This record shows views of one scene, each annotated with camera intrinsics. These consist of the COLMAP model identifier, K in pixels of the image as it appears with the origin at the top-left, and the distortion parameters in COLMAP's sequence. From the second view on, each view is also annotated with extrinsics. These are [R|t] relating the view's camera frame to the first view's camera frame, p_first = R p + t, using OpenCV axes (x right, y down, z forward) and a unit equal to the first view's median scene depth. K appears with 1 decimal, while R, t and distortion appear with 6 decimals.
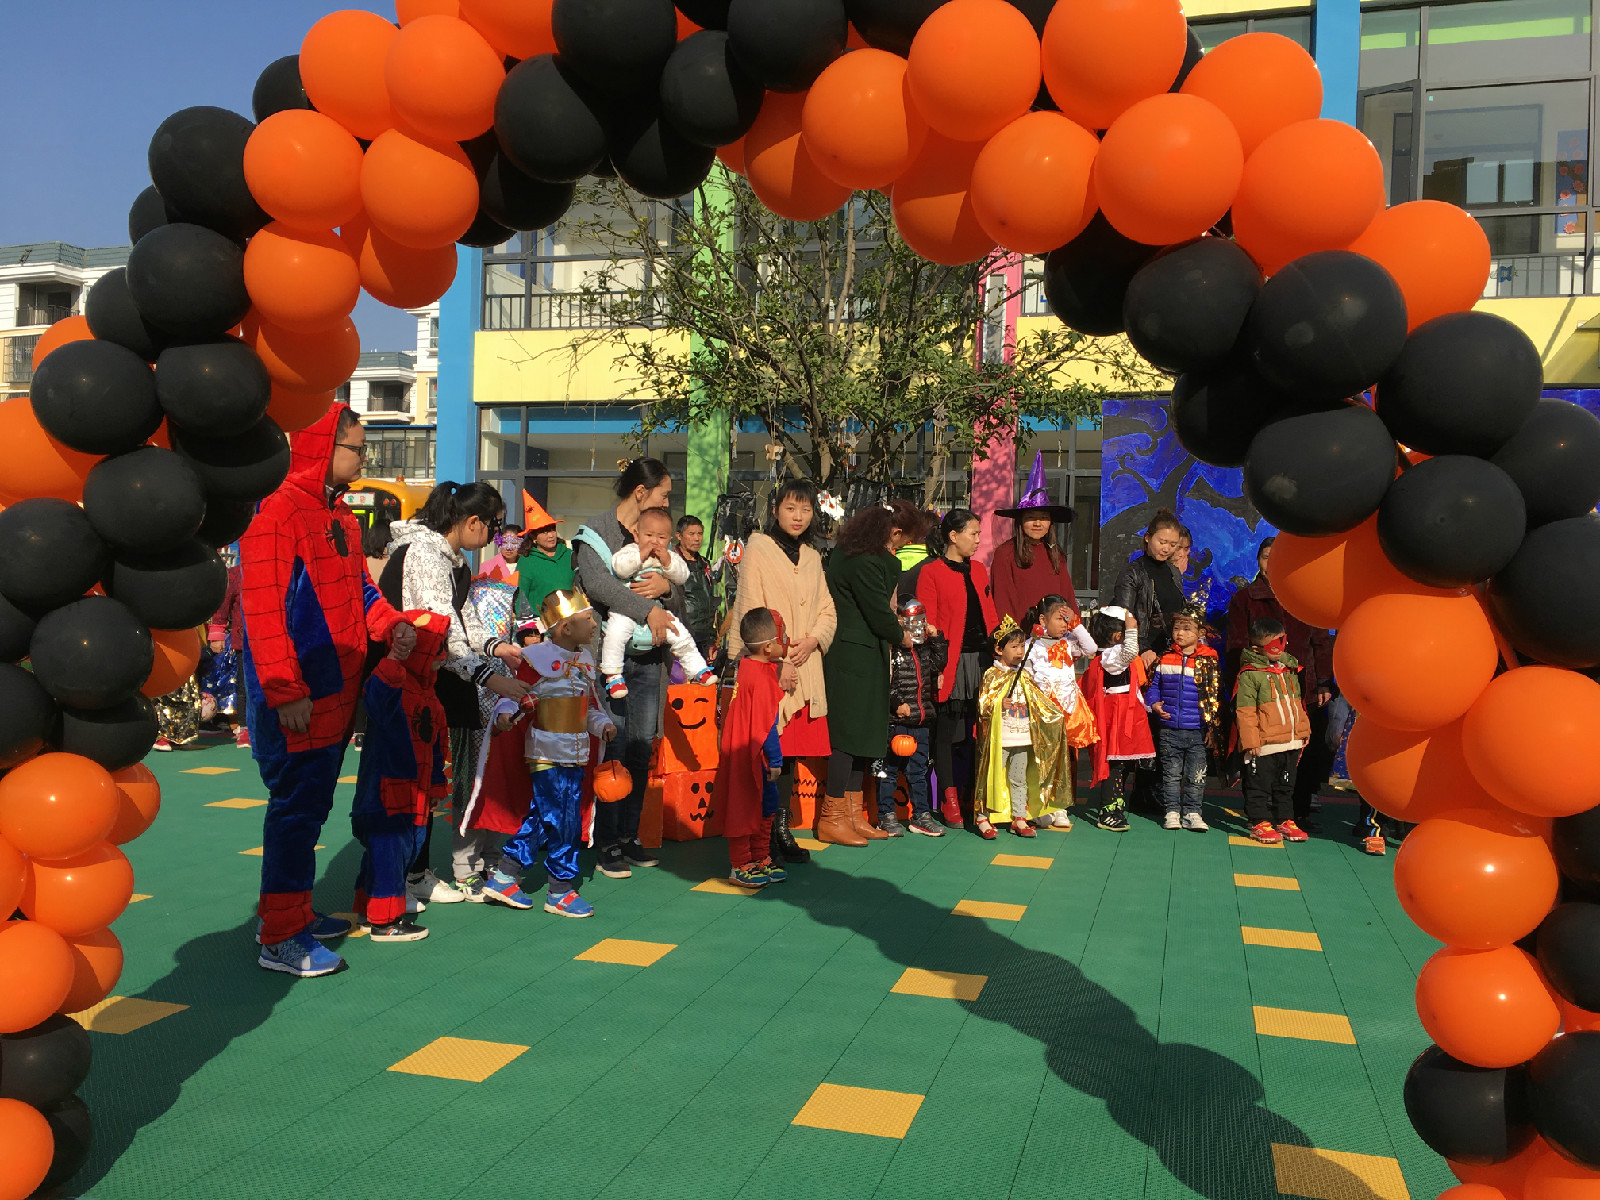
lens RADIAL K [[1380.6, 0, 797.2], [0, 1380.6, 595.8], [0, 0, 1]] dist [0.092813, -0.130983]
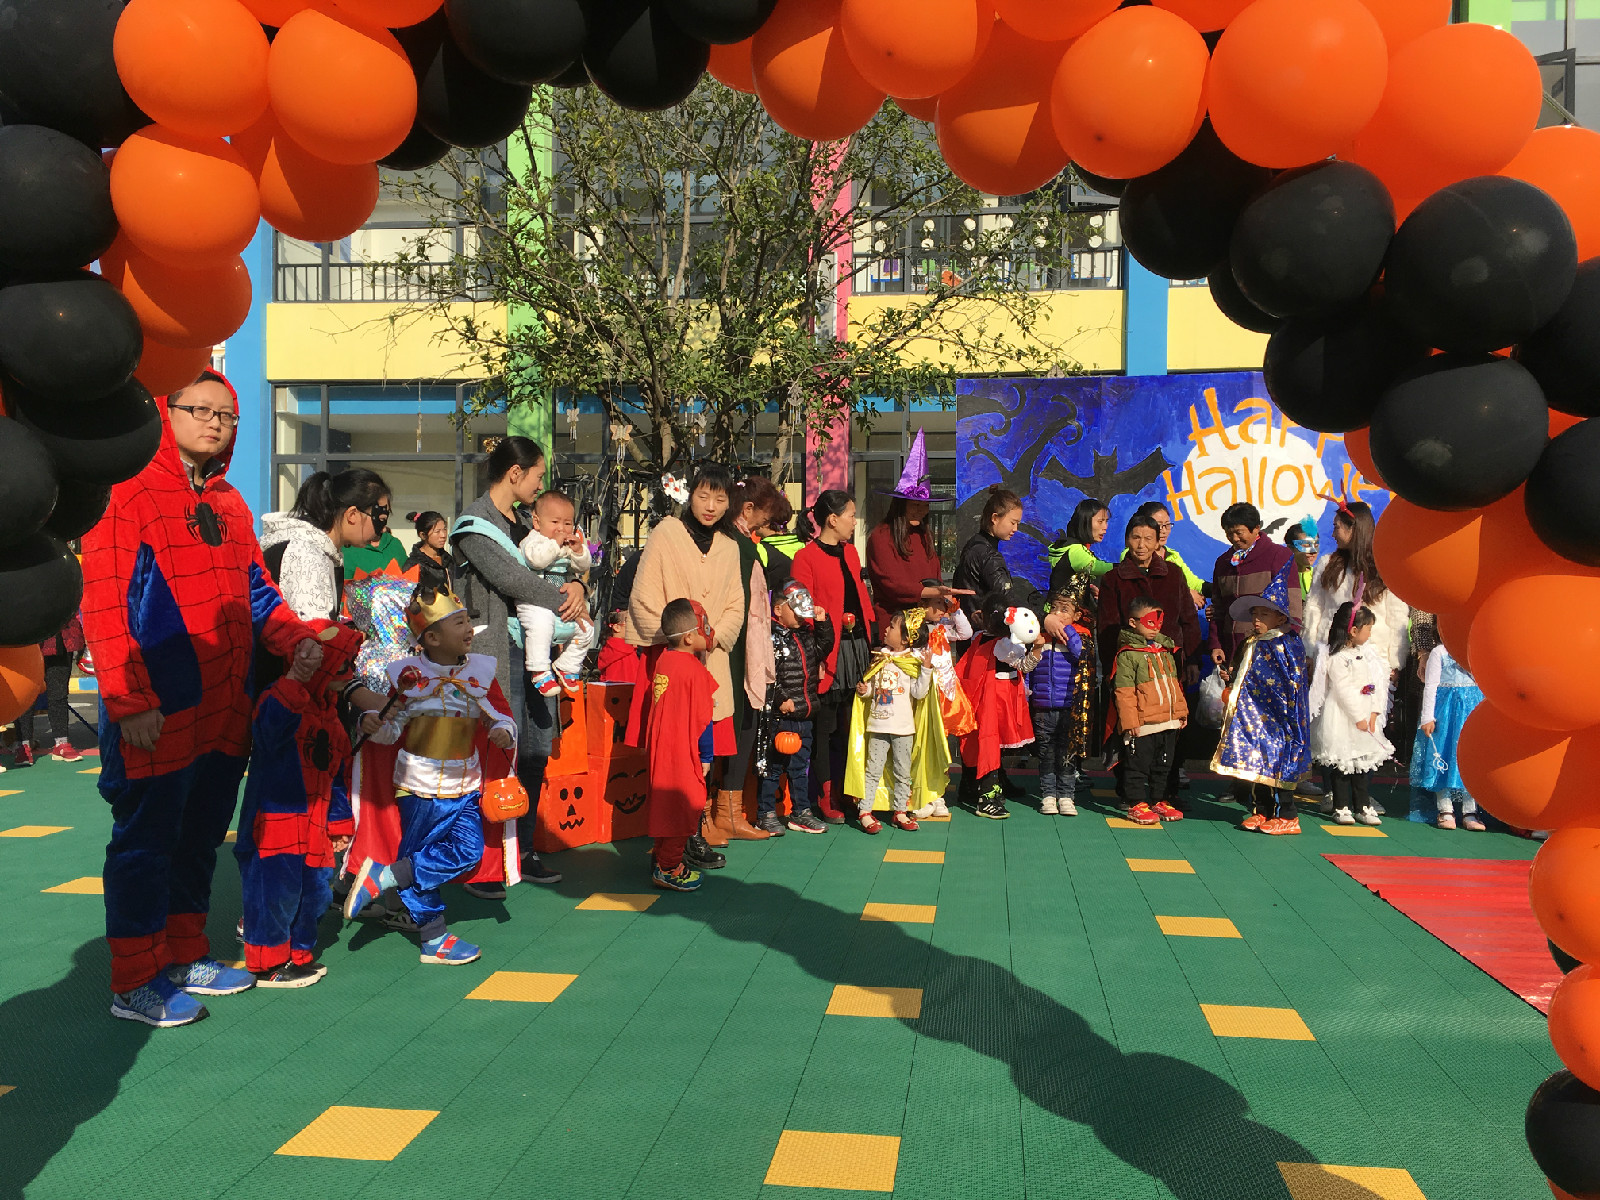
lens RADIAL K [[1380.6, 0, 805.9], [0, 1380.6, 604.4], [0, 0, 1]] dist [0.092813, -0.130983]
pose [[0.988644, -0.020602, 0.148855, -0.035218], [0.018042, 0.999666, 0.018528, -0.001628], [-0.149187, -0.015632, 0.988685, 0.043361]]
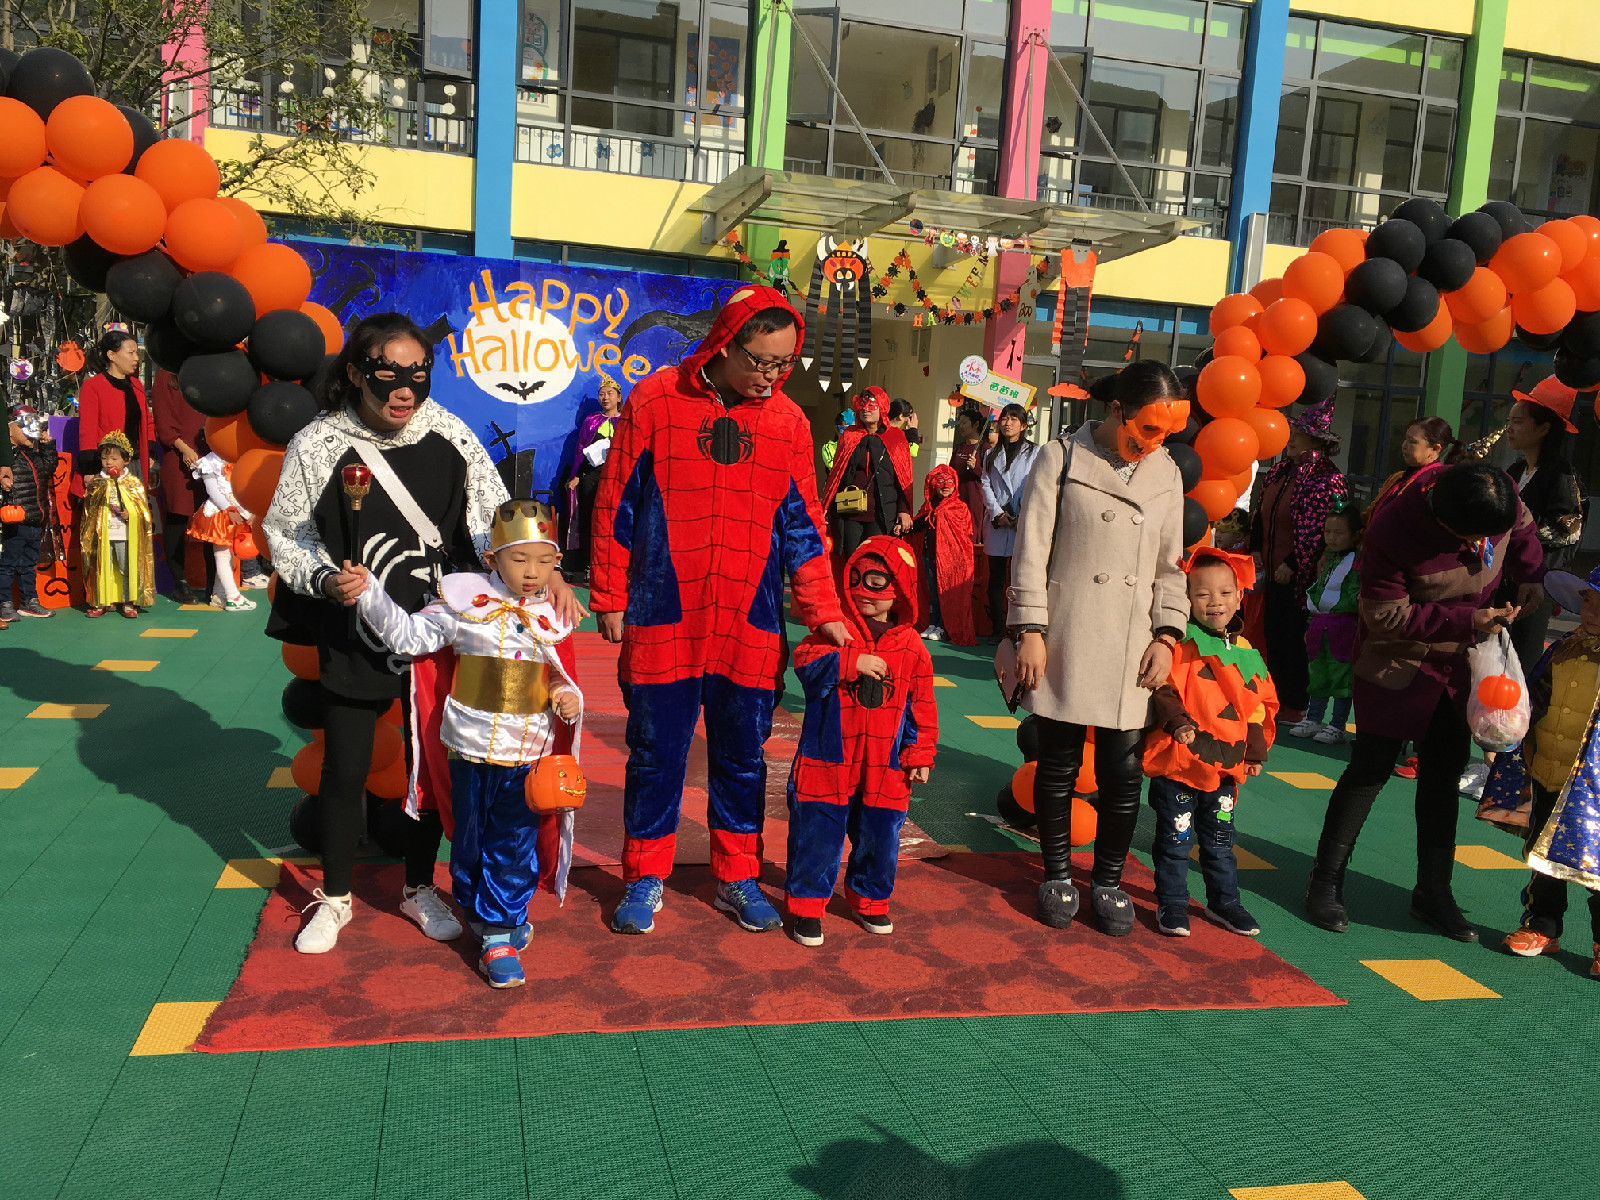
lens RADIAL K [[1380.6, 0, 815.8], [0, 1380.6, 602.0], [0, 0, 1]] dist [0.092813, -0.130983]
pose [[0.862227, -0.032705, 0.505464, 0.020784], [-0.040580, 0.990246, 0.133293, -0.017512], [-0.504893, -0.135440, 0.852490, -0.241043]]
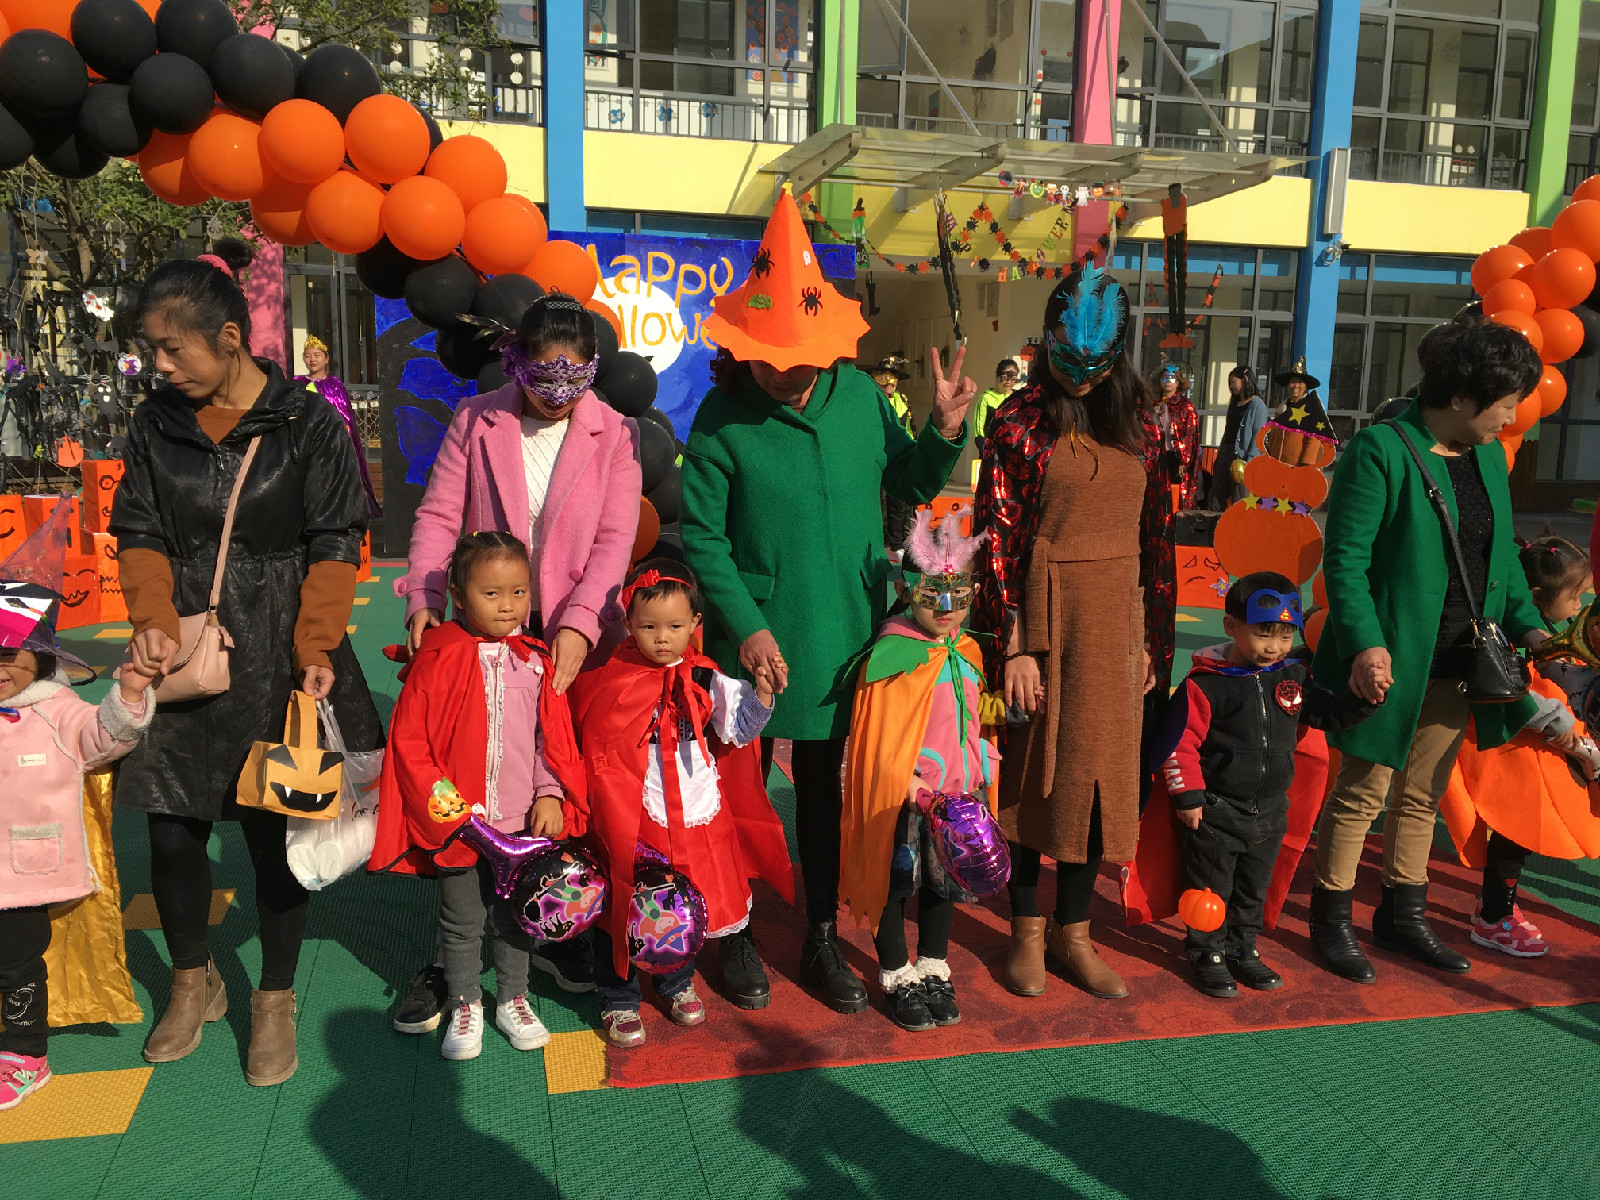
lens RADIAL K [[1380.6, 0, 813.8], [0, 1380.6, 610.2], [0, 0, 1]] dist [0.092813, -0.130983]
pose [[0.868236, -0.083585, 0.489060, -0.046926], [-0.001218, 0.985346, 0.170566, -0.025546], [-0.496150, -0.148687, 0.855411, -0.183922]]
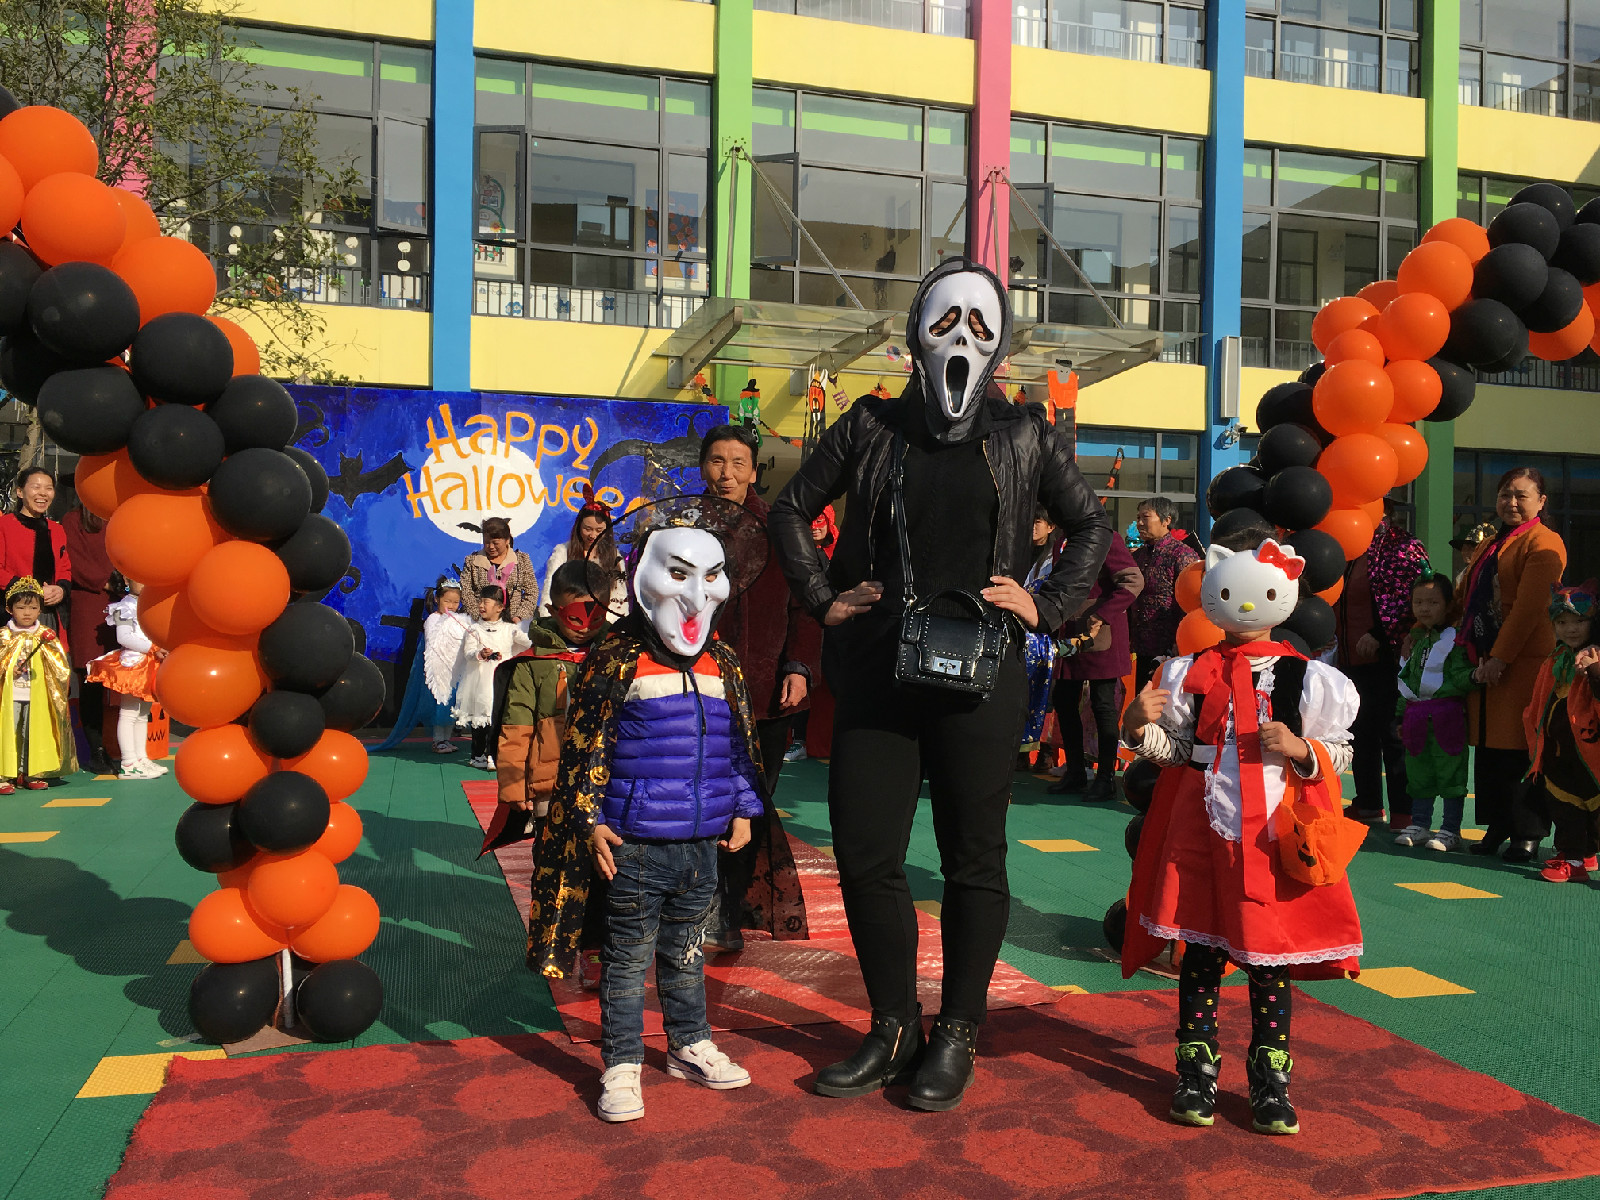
lens RADIAL K [[1380.6, 0, 817.4], [0, 1380.6, 593.6], [0, 0, 1]] dist [0.092813, -0.130983]
pose [[0.847884, -0.010110, 0.530085, 0.051650], [0.010594, 0.999942, 0.002125, 0.024011], [-0.530076, 0.003814, 0.847942, -0.142823]]
